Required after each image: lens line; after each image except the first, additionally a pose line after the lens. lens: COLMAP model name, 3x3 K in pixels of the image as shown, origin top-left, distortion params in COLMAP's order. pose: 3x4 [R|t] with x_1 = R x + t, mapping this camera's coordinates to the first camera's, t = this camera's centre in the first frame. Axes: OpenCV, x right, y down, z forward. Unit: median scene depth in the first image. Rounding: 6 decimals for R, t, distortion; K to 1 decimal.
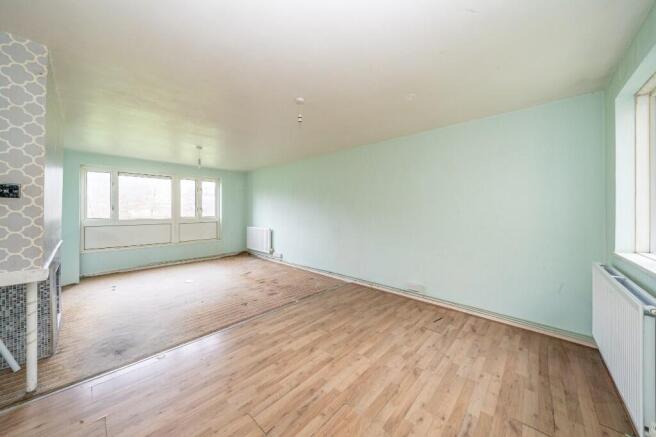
lens RADIAL K [[221.4, 0, 325.5], [0, 221.4, 216.8], [0, 0, 1]] dist [-0.000264, -0.000015]
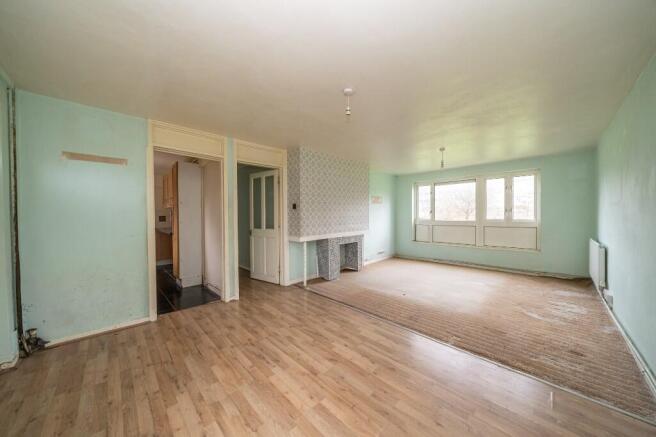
lens RADIAL K [[221.4, 0, 325.5], [0, 221.4, 216.8], [0, 0, 1]] dist [-0.000264, -0.000015]
pose [[-0.027254, 0.003286, -0.999623, 0.698119], [-0.021517, 0.999761, 0.003873, -0.001260], [0.999397, 0.021614, -0.027177, 0.792780]]
